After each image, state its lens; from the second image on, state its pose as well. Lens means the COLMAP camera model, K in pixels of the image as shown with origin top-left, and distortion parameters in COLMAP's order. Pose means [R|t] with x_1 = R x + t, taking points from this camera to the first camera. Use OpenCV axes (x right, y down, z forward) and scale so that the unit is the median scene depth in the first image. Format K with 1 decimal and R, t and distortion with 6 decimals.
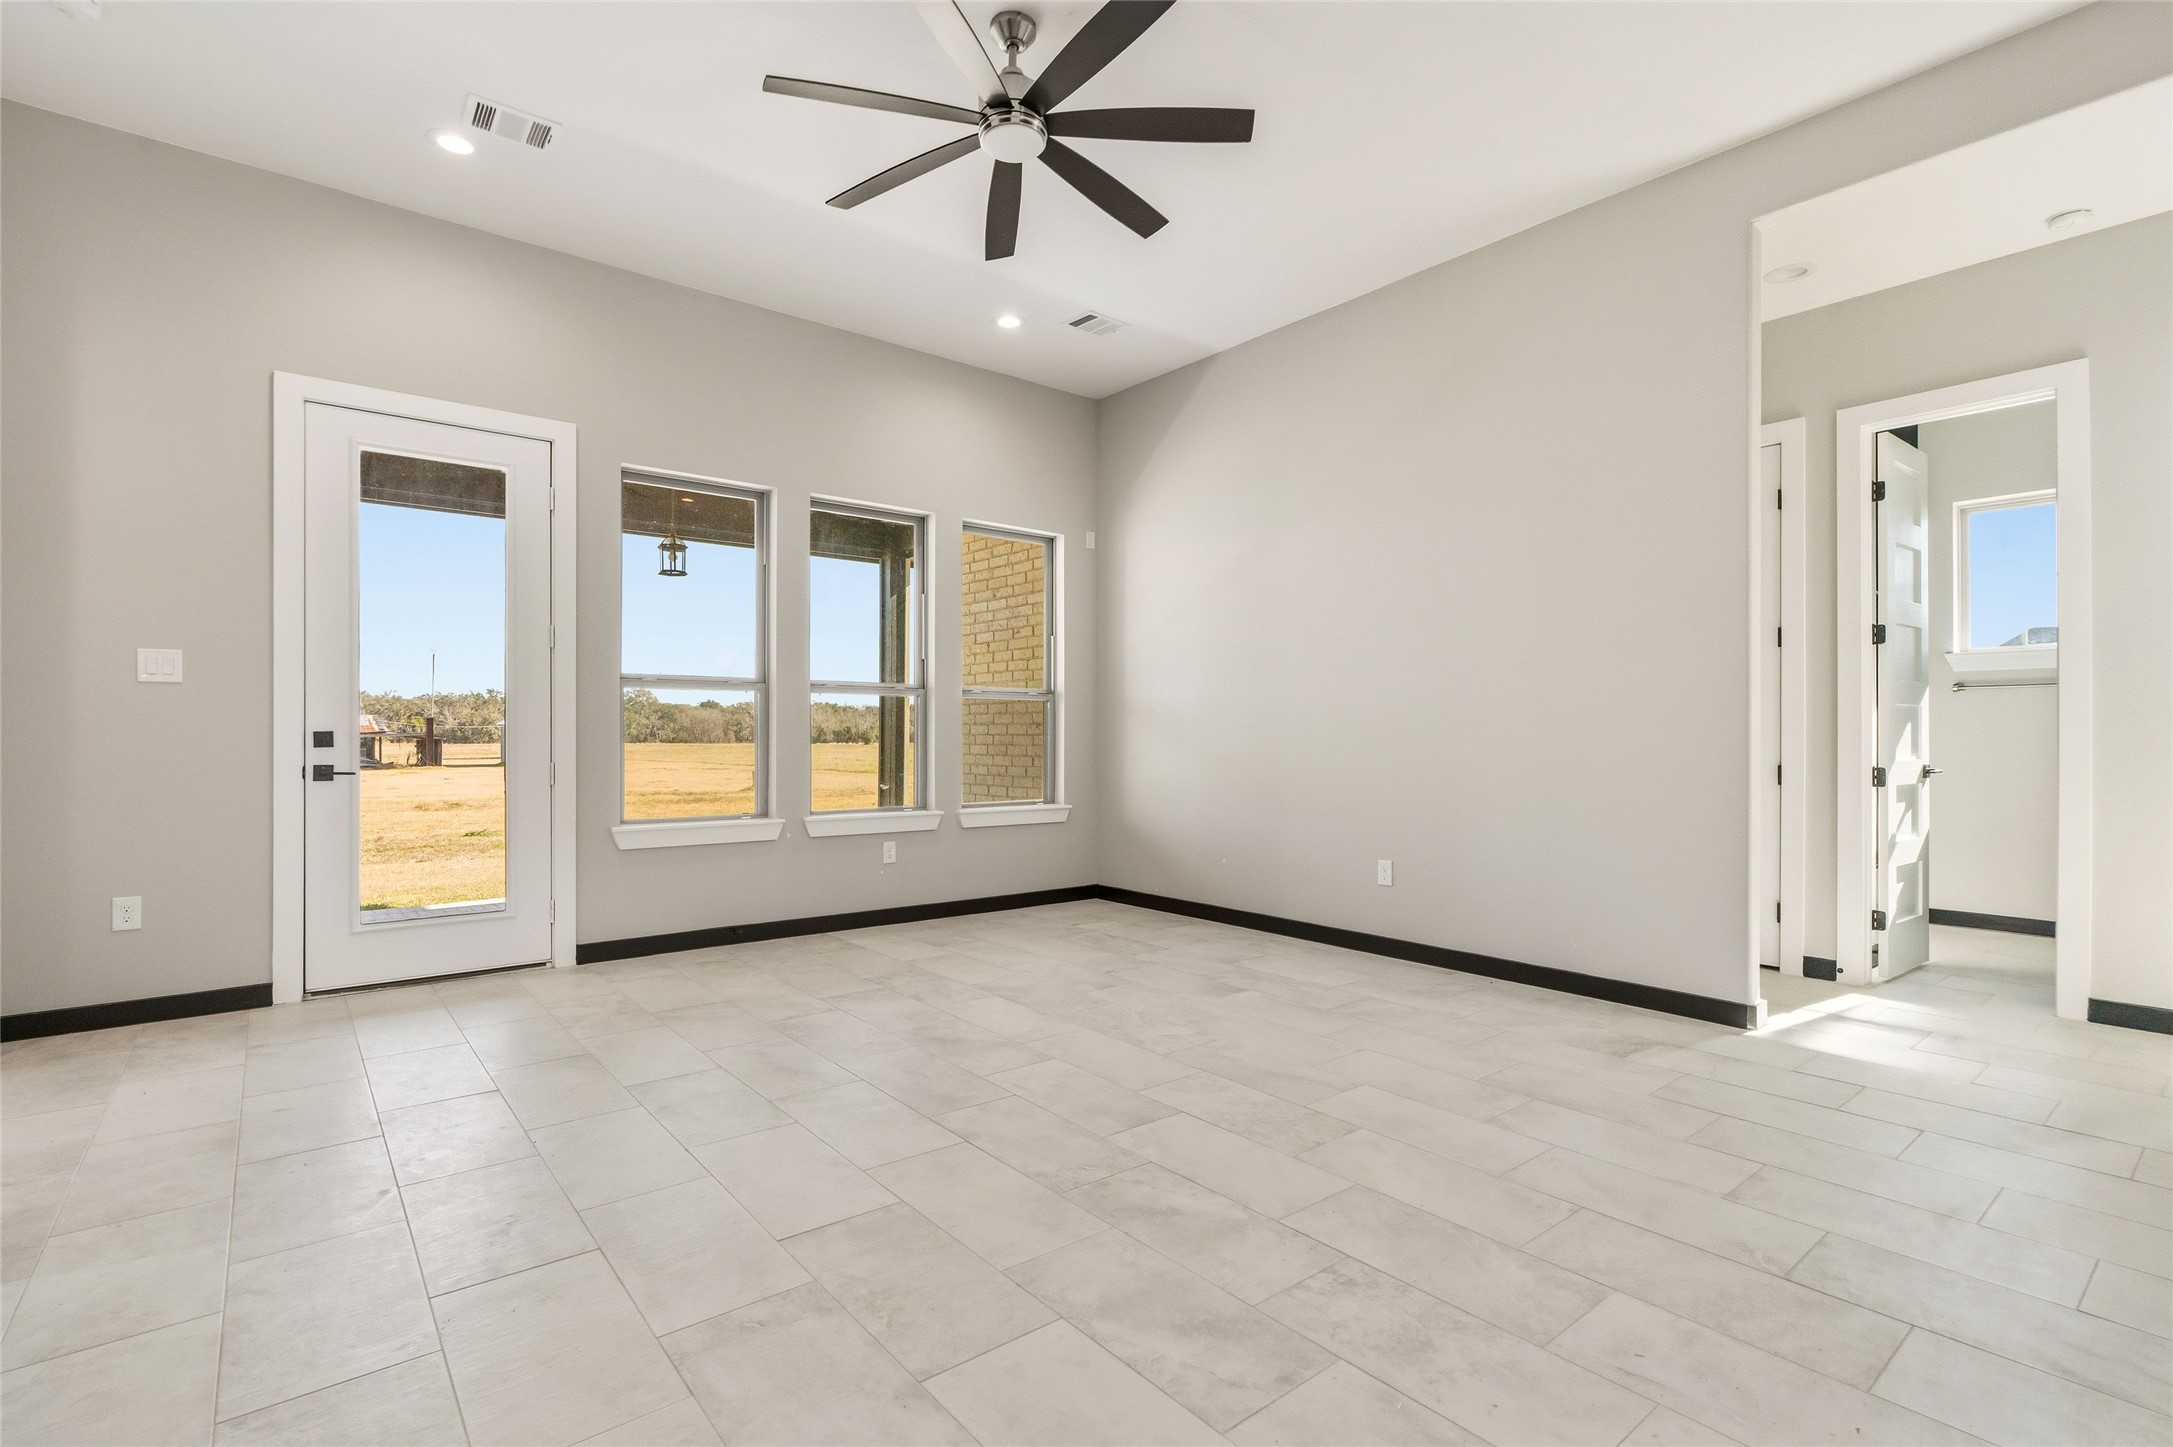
lens RADIAL K [[1003.8, 0, 1083.9], [0, 1003.8, 728.6], [0, 0, 1]] dist [-0.001166, 0.000074]
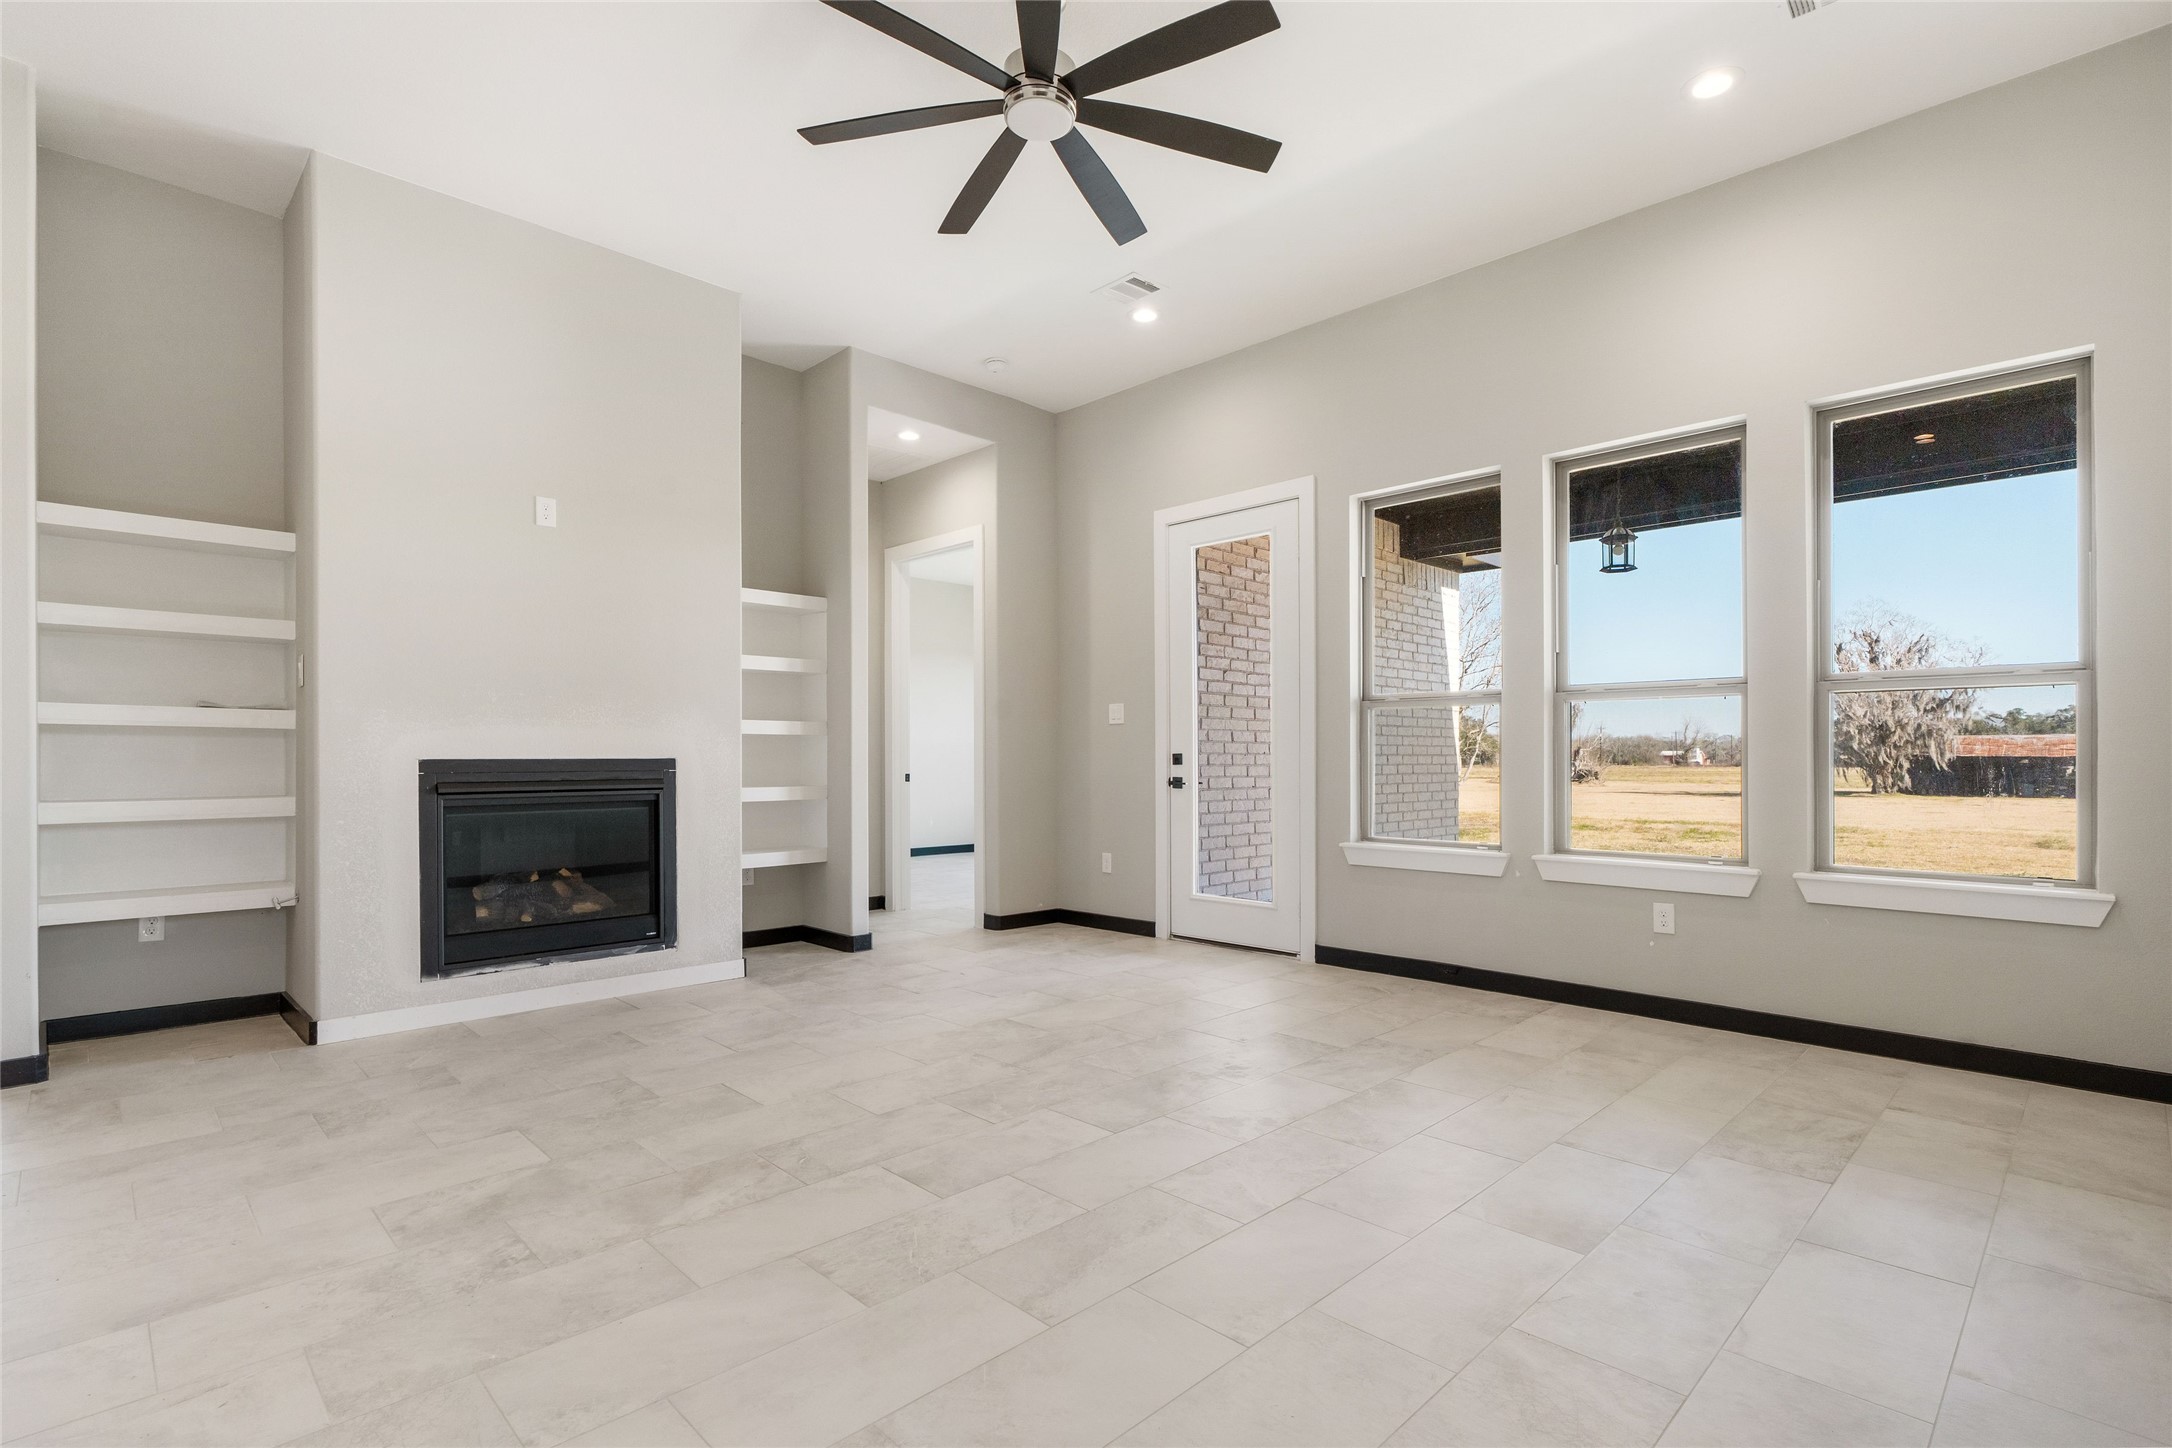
lens RADIAL K [[1016.2, 0, 1081.9], [0, 1016.2, 760.0], [0, 0, 1]] dist [-0.001652, 0.000263]
pose [[0.096704, -0.001044, -0.995313, 0.748806], [0.007538, 0.999972, -0.000317, 0.012656], [0.995285, -0.007472, 0.096709, 0.811986]]
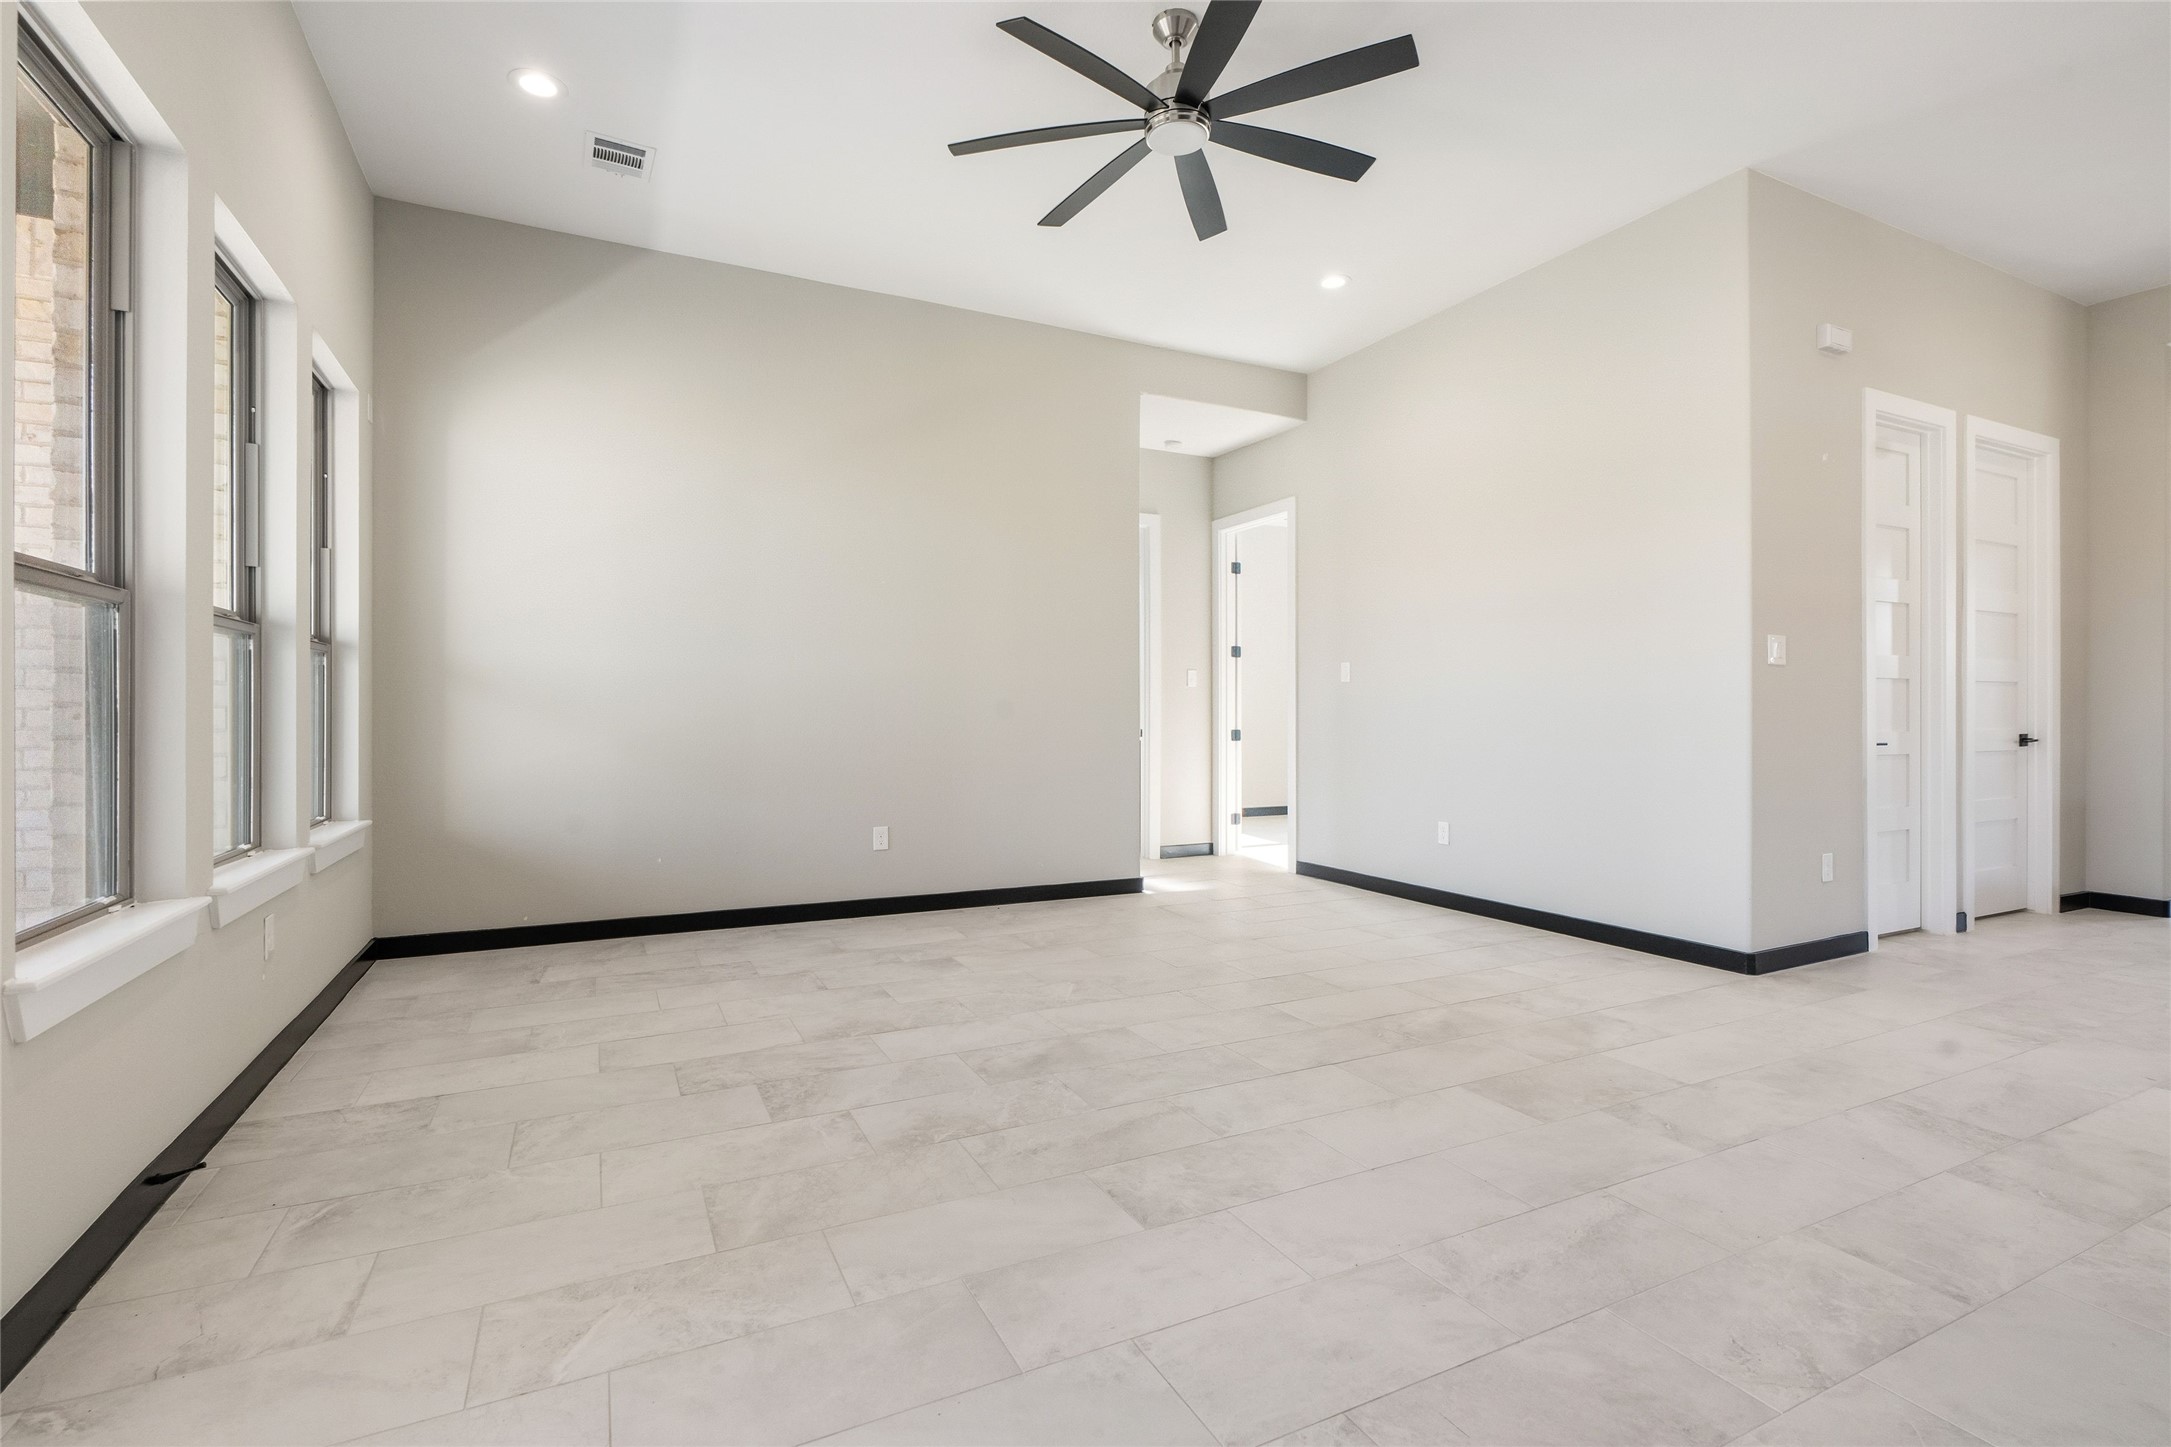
lens RADIAL K [[1002.9, 0, 1082.9], [0, 1002.9, 728.6], [0, 0, 1]] dist [-0.001166, 0.000074]
pose [[0.216117, -0.017372, 0.976213, -0.937265], [-0.008183, 0.999774, 0.019603, 0.004797], [-0.976333, -0.012225, 0.215926, 0.750516]]
